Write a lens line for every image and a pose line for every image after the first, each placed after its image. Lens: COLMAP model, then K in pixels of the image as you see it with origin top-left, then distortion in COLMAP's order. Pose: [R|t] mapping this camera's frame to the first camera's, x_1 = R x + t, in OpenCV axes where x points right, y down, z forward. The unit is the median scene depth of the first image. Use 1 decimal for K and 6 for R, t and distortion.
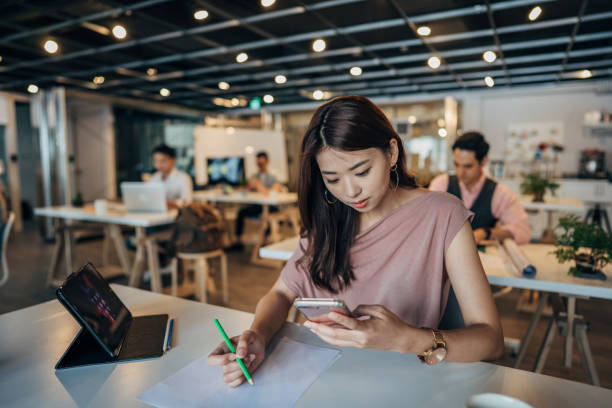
lens RADIAL K [[390.3, 0, 312.3], [0, 390.3, 215.7], [0, 0, 1]] dist [-0.030425, 0.017573]
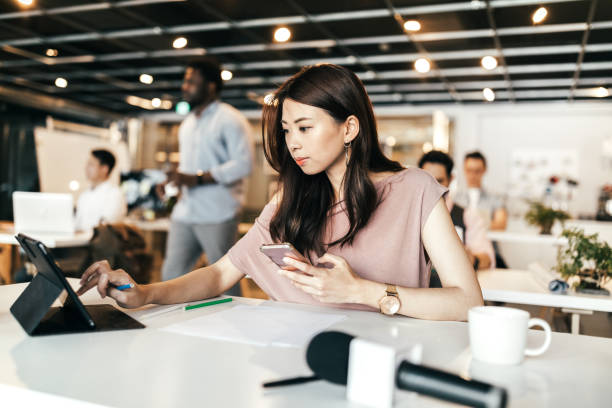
lens RADIAL K [[554.2, 0, 306.9], [0, 554.2, 227.4], [0, 0, 1]] dist [-0.022792, 0.000000]
pose [[0.993581, 0.035262, 0.107487, -0.028172], [-0.025811, 0.995779, -0.088084, 0.037627], [-0.110139, 0.084745, 0.990297, -0.063553]]
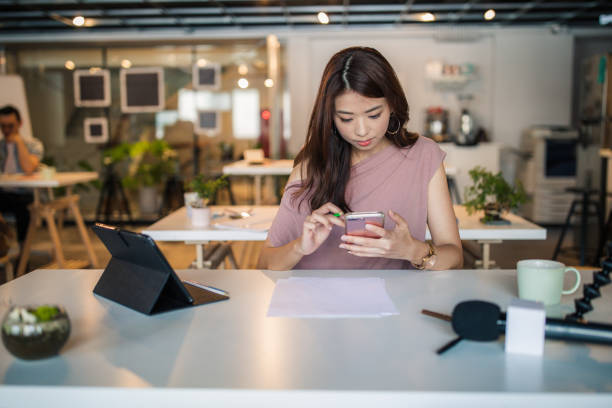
lens RADIAL K [[610.4, 0, 299.6], [0, 610.4, 205.3], [0, 0, 1]] dist [-0.036225, 0.000000]
pose [[0.905407, -0.060453, 0.420219, -0.126442], [0.064764, 0.997893, 0.004017, 0.018227], [-0.419576, 0.023578, 0.907414, -0.075516]]
